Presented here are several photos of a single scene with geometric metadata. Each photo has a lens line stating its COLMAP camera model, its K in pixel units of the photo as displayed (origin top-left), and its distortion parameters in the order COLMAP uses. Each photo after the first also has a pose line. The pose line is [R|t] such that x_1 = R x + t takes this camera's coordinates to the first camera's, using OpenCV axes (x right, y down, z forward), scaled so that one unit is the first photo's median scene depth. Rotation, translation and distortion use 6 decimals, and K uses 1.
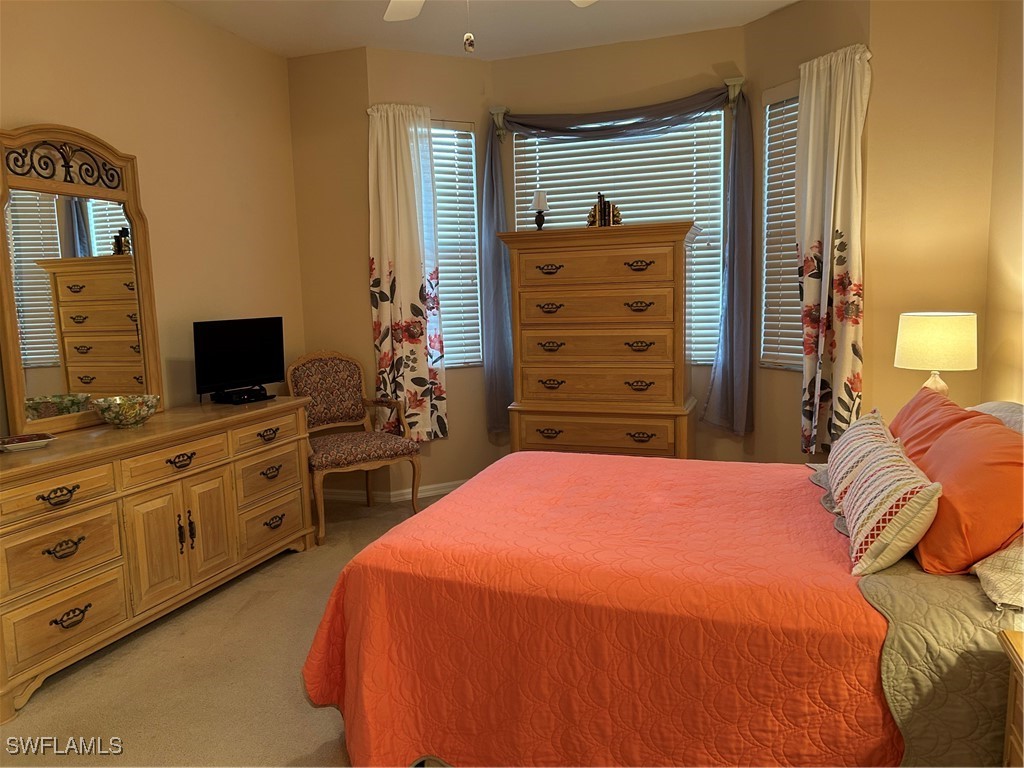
lens RADIAL K [[764.5, 0, 513.1], [0, 764.5, 384.8], [0, 0, 1]] dist [-0.009615, -0.021429]
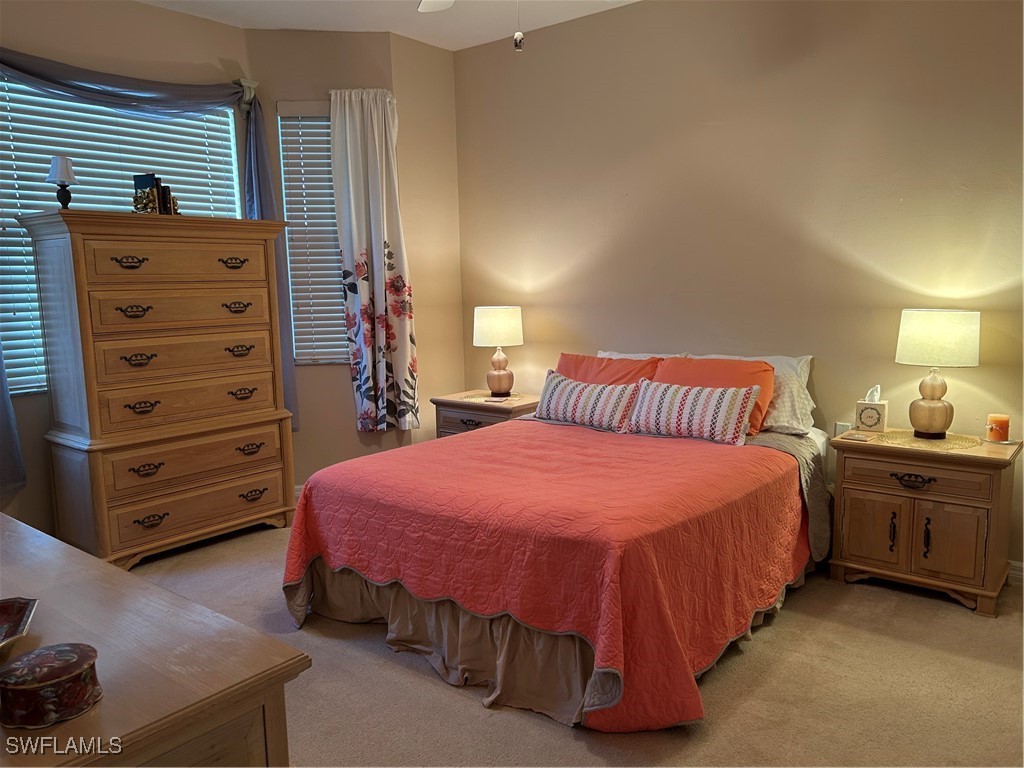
lens RADIAL K [[764.5, 0, 515.4], [0, 764.5, 387.9], [0, 0, 1]] dist [-0.009615, -0.021429]
pose [[0.312726, -0.106020, 0.943908, -0.607538], [0.124999, 0.989702, 0.069751, -0.029514], [-0.941583, 0.096174, 0.322758, 0.399688]]
